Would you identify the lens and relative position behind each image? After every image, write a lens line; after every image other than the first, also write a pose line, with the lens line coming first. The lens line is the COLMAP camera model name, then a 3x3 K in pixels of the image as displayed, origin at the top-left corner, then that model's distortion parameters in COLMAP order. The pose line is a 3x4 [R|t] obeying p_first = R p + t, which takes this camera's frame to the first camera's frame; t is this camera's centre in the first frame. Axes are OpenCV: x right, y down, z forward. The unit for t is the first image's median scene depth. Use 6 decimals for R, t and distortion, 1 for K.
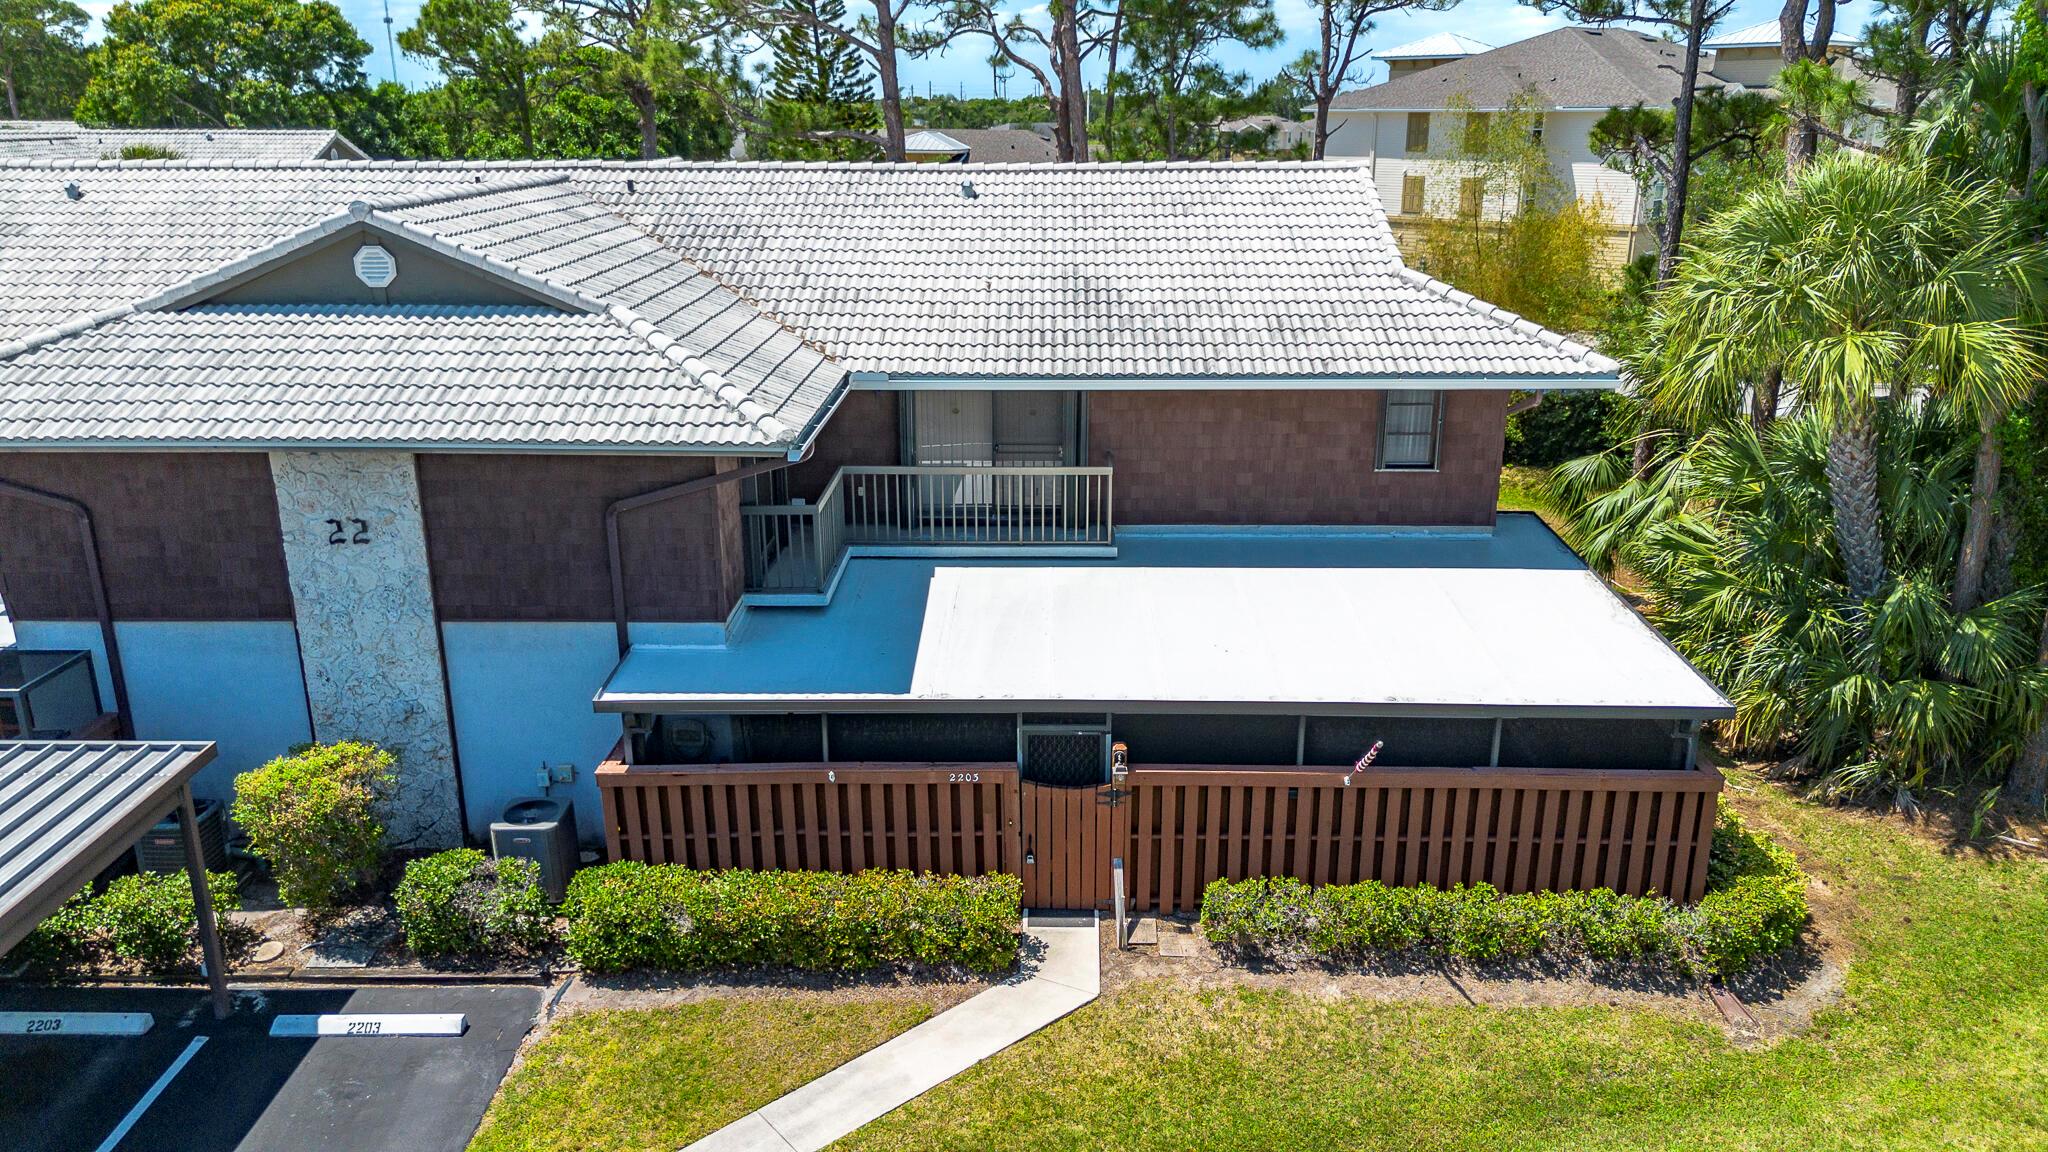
lens RADIAL K [[1464.8, 0, 1024.1], [0, 1464.8, 572.2], [0, 0, 1]] dist [0.013530, 0.006319]
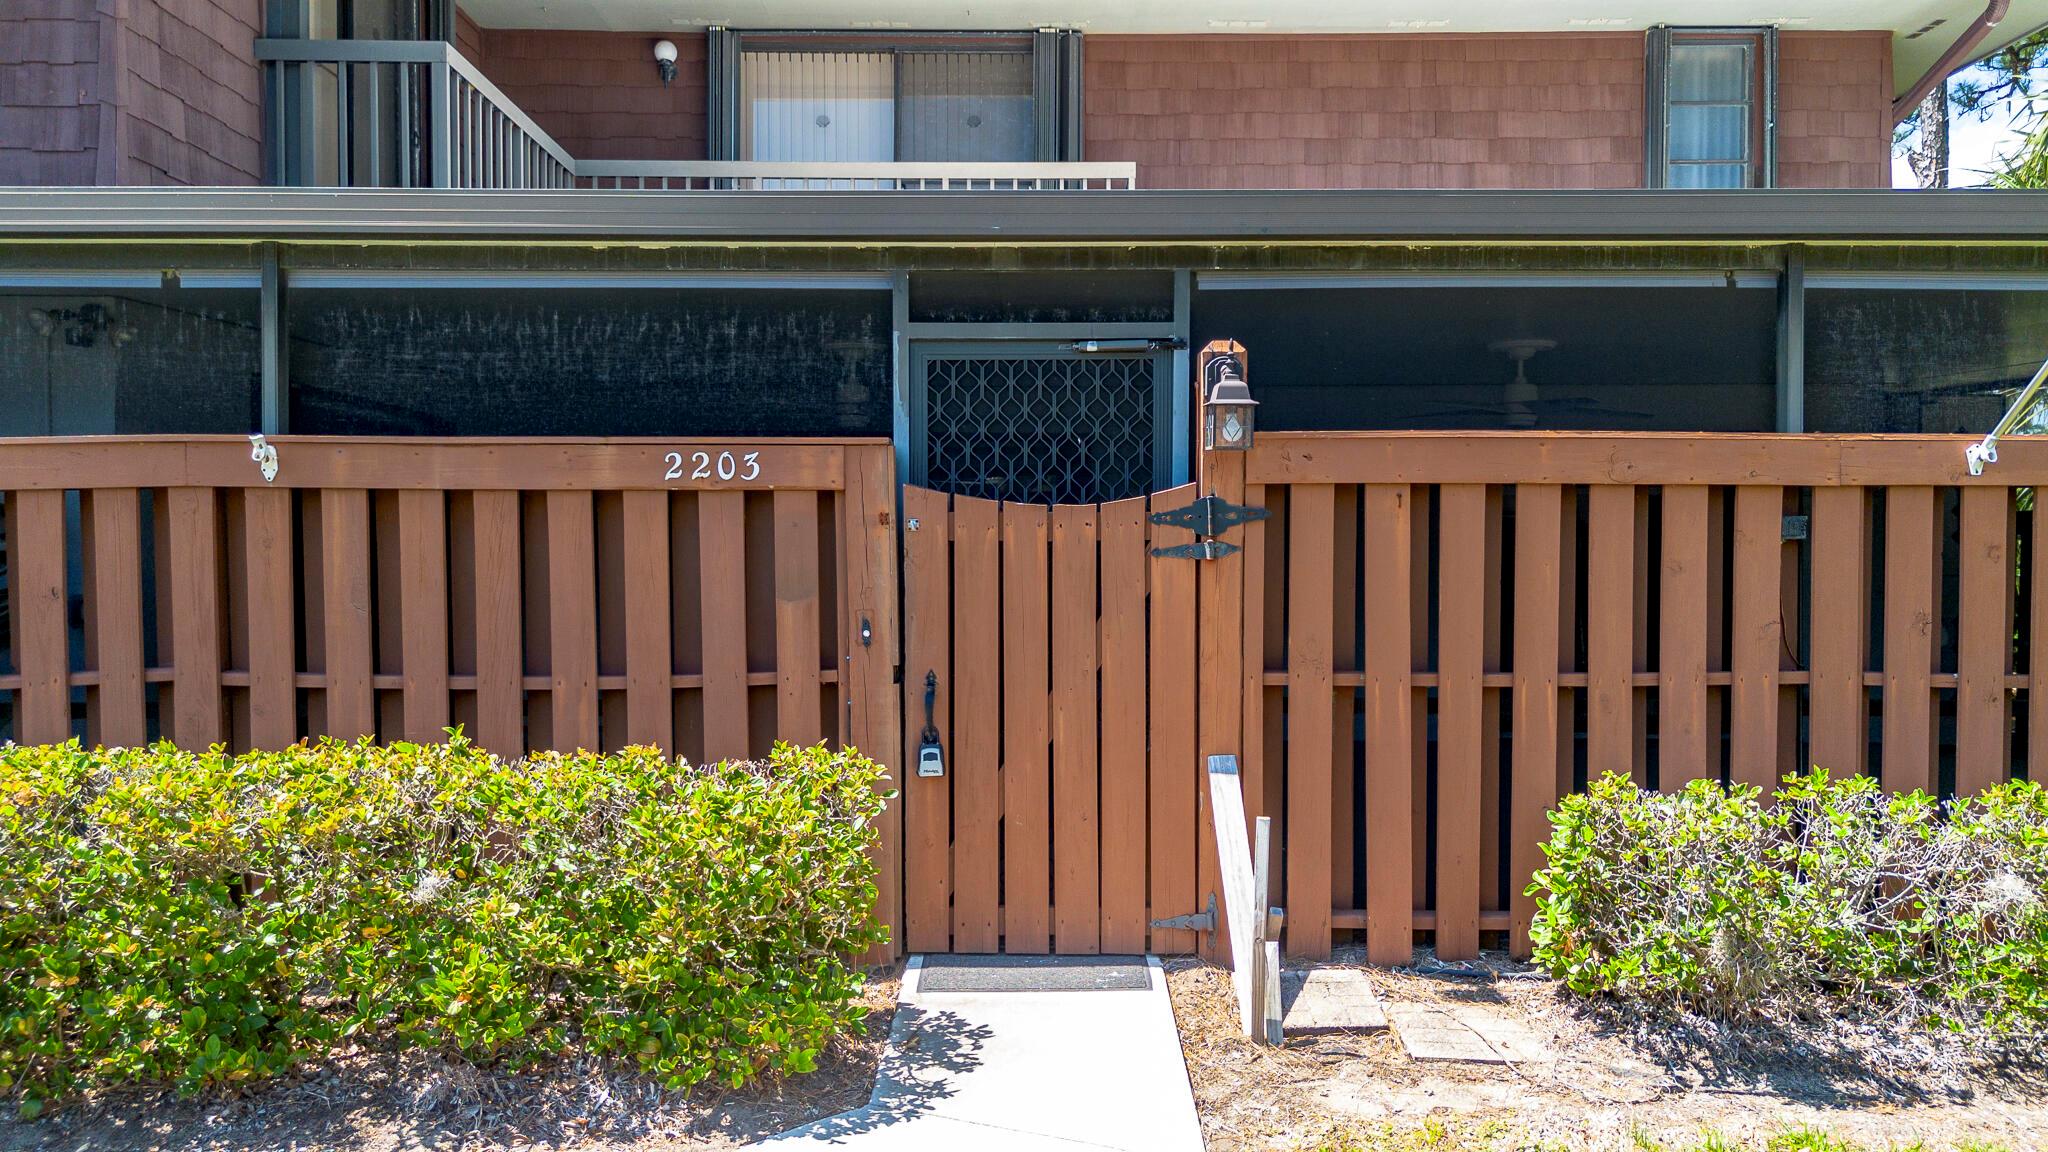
lens RADIAL K [[1464.8, 0, 1029.9], [0, 1464.8, 583.3], [0, 0, 1]] dist [0.013530, 0.006319]
pose [[0.999764, -0.001534, 0.021656, 0.018102], [0.008097, 0.951883, -0.306356, 0.256733], [-0.020144, 0.306459, 0.951671, 0.714957]]
